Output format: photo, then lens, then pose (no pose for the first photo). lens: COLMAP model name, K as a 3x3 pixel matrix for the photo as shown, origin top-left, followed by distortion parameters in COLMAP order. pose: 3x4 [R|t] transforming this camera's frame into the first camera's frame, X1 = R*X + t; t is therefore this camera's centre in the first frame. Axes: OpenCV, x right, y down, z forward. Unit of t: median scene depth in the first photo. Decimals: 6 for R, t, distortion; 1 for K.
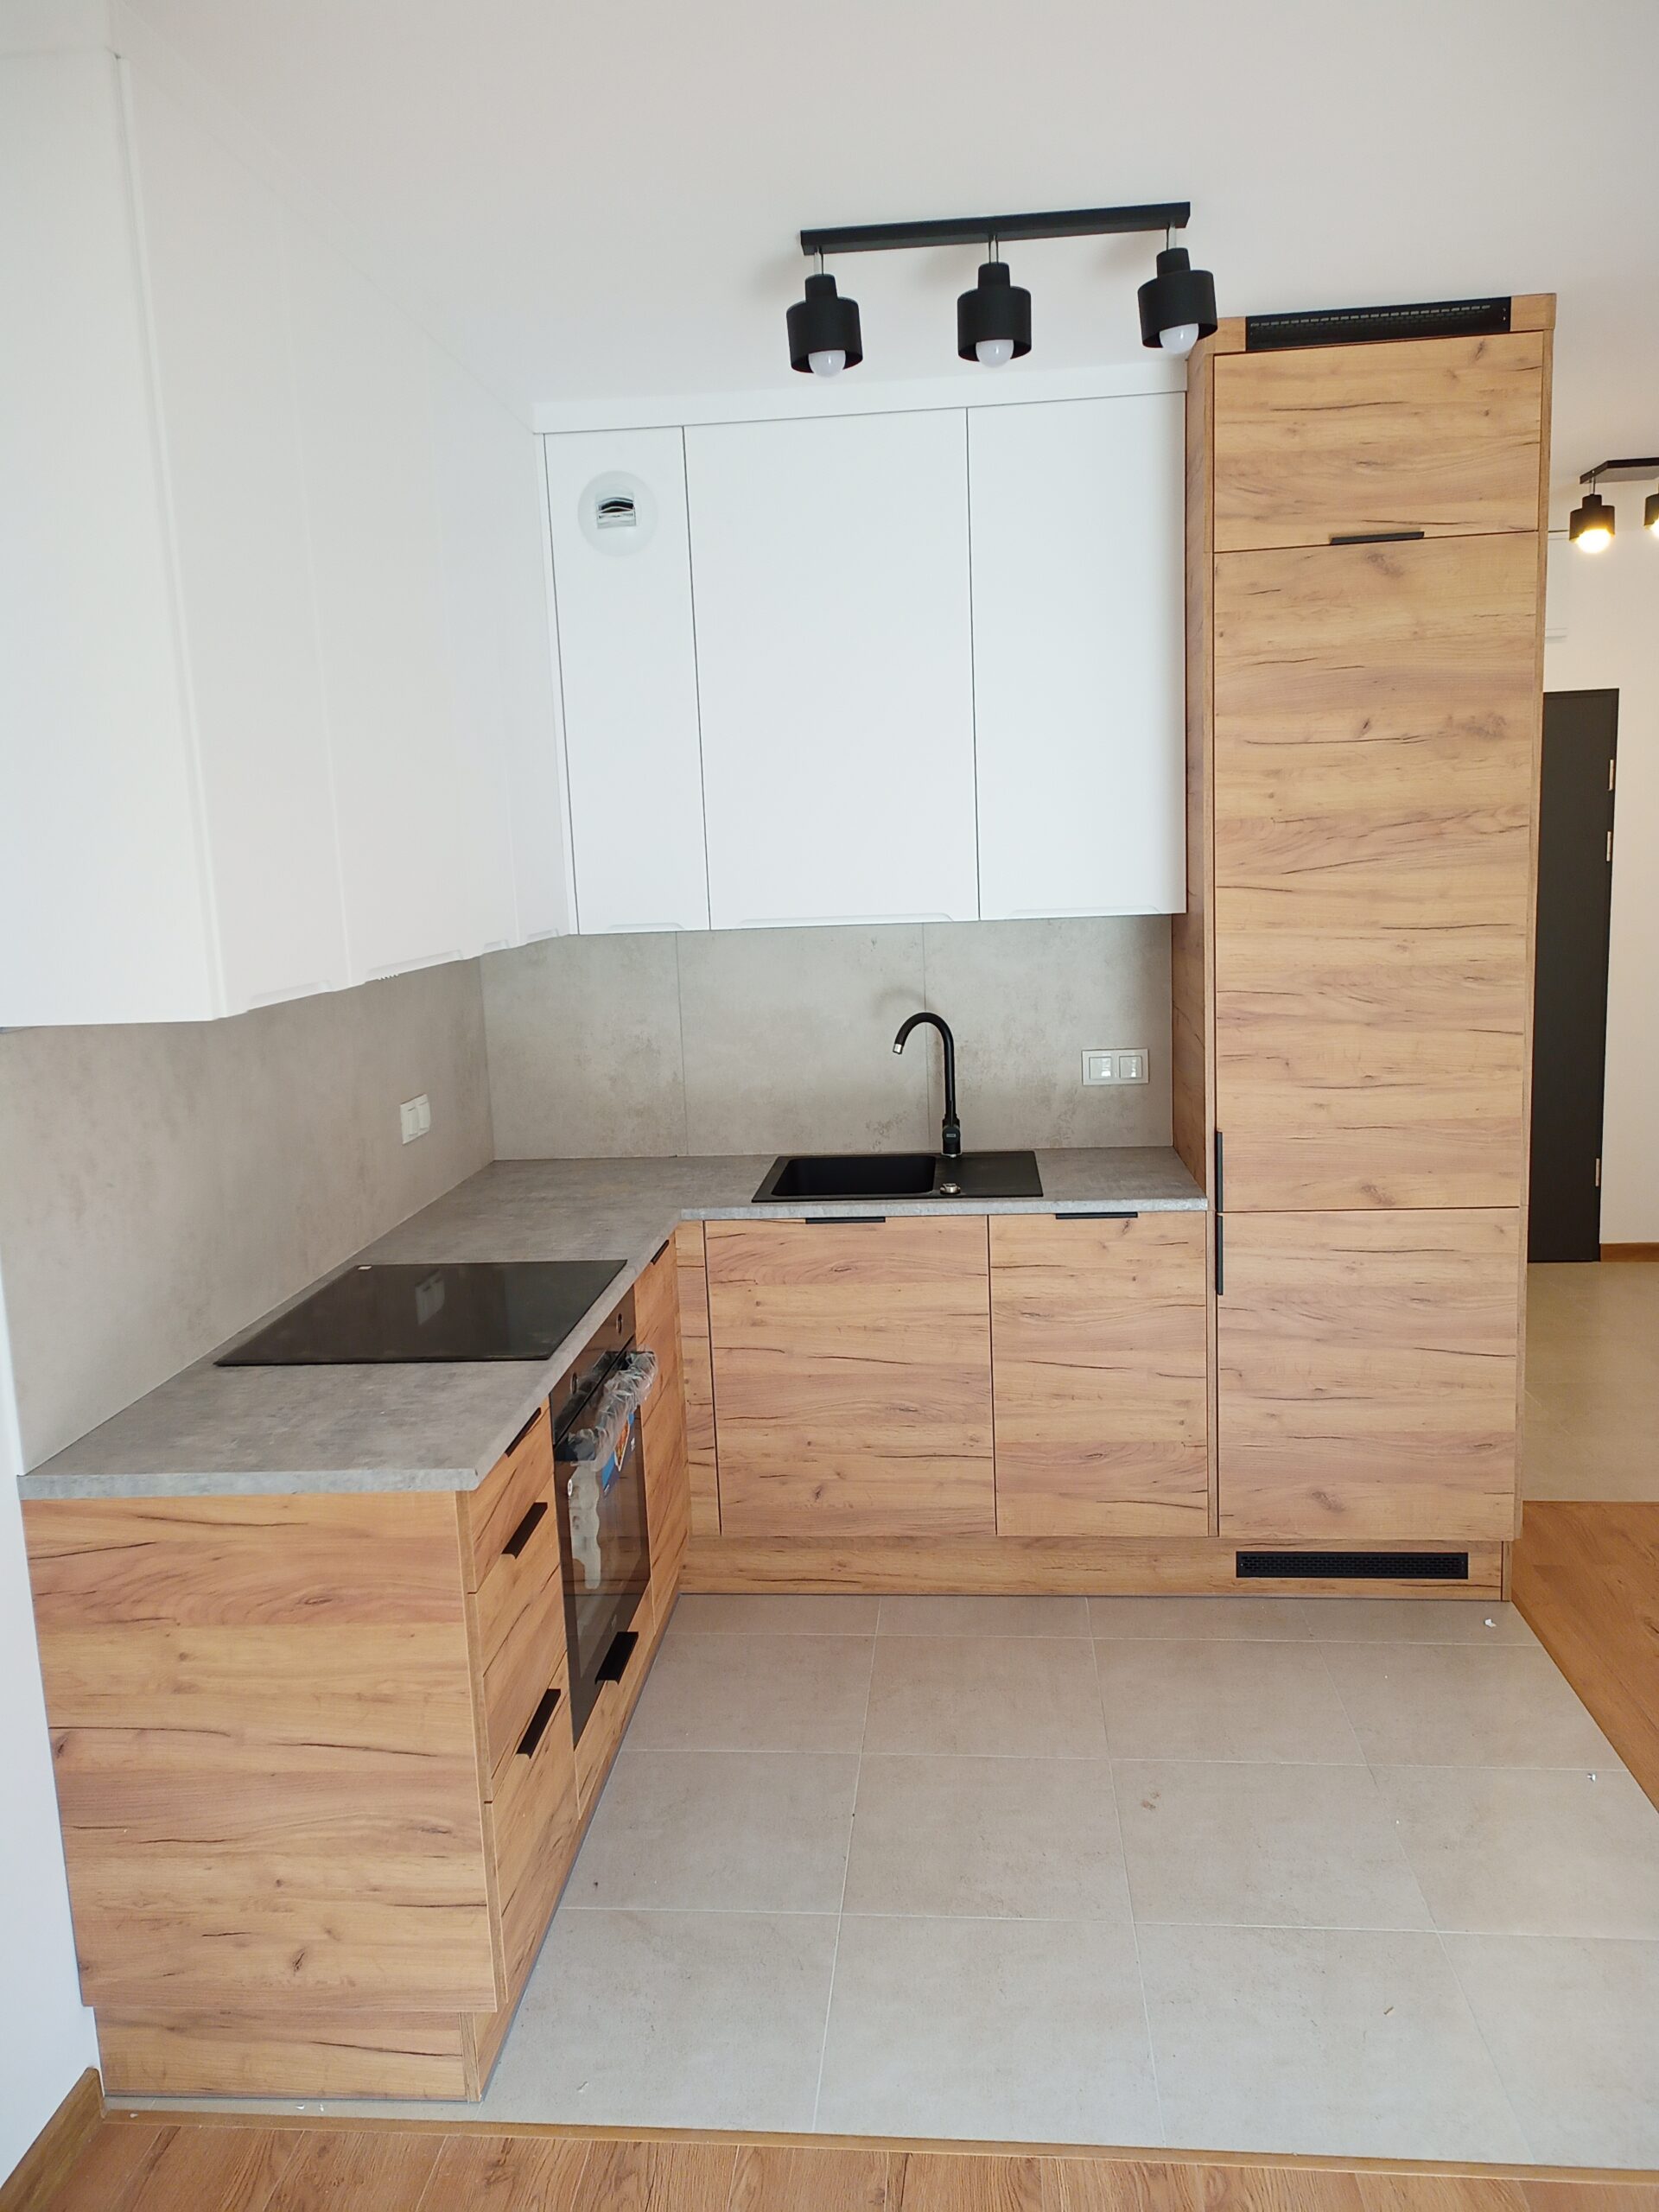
lens RADIAL K [[1620.4, 0, 823.5], [0, 1620.4, 1104.0], [0, 0, 1]] dist [0.030177, -0.023020]
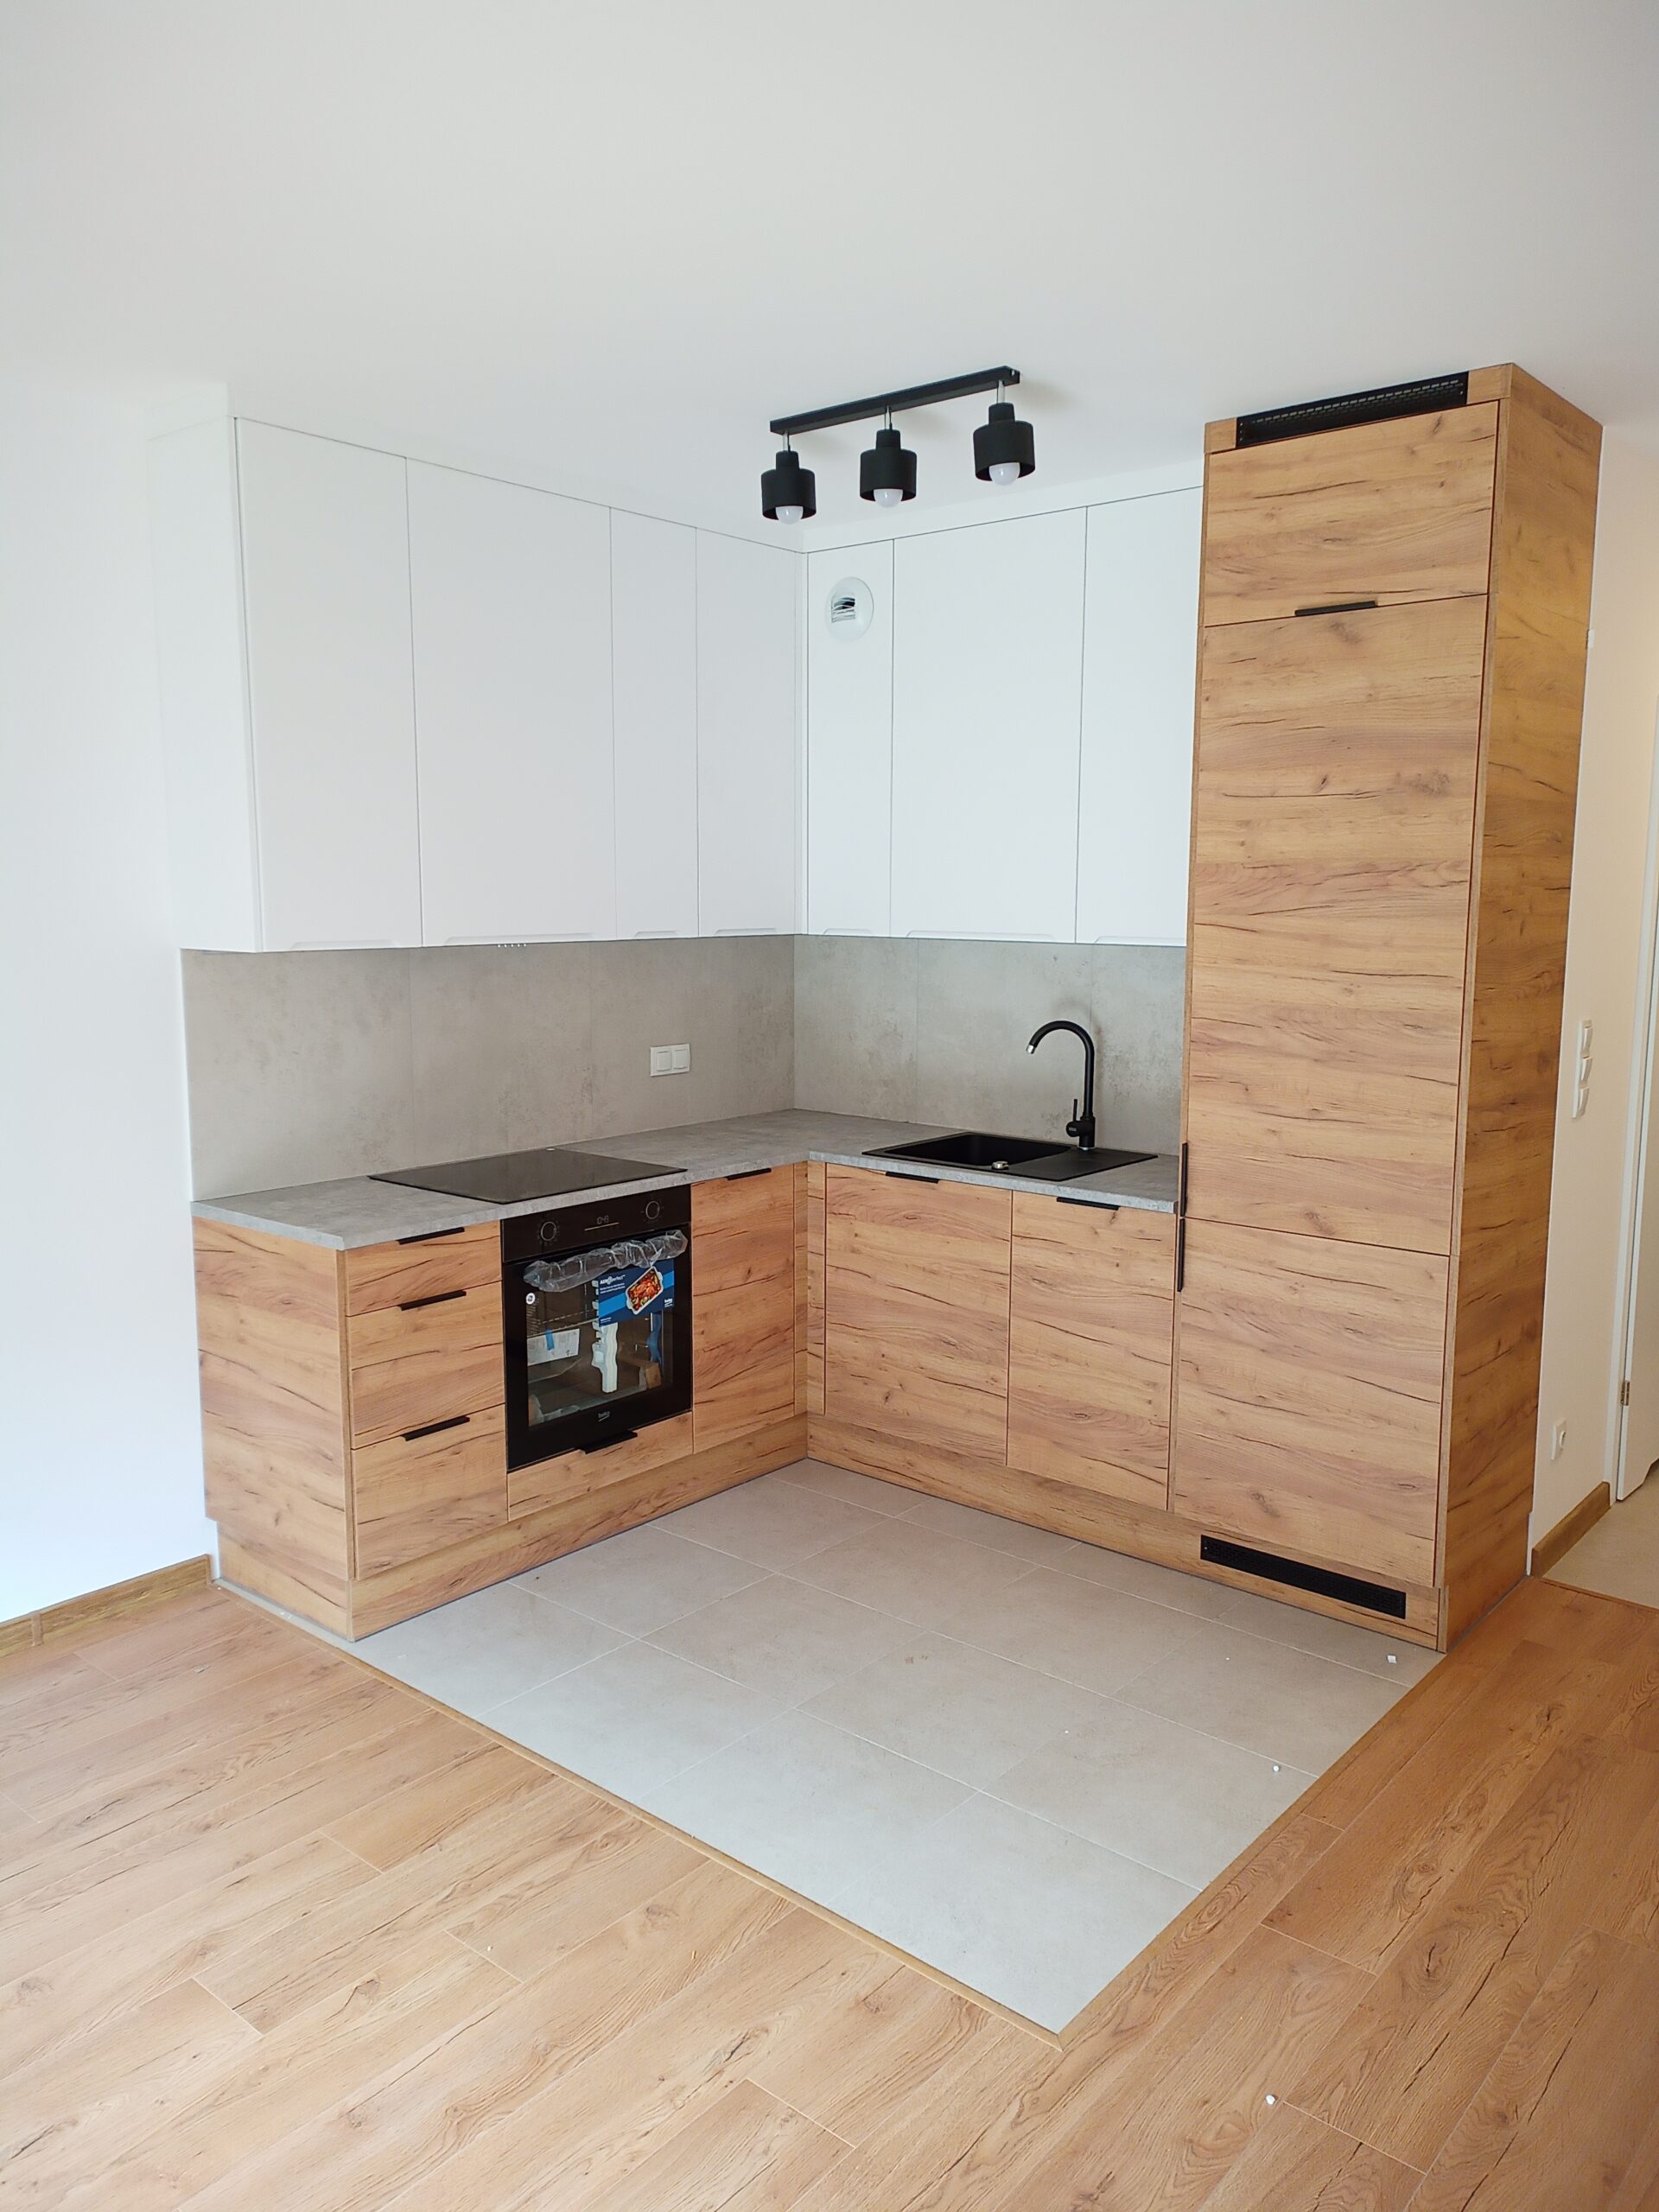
lens RADIAL K [[1620.4, 0, 828.3], [0, 1620.4, 1105.7], [0, 0, 1]] dist [0.030177, -0.023020]
pose [[0.821039, 0.121159, -0.557867, 0.678960], [-0.126463, 0.991541, 0.029225, -0.010601], [0.556689, 0.046554, 0.829416, -0.059666]]
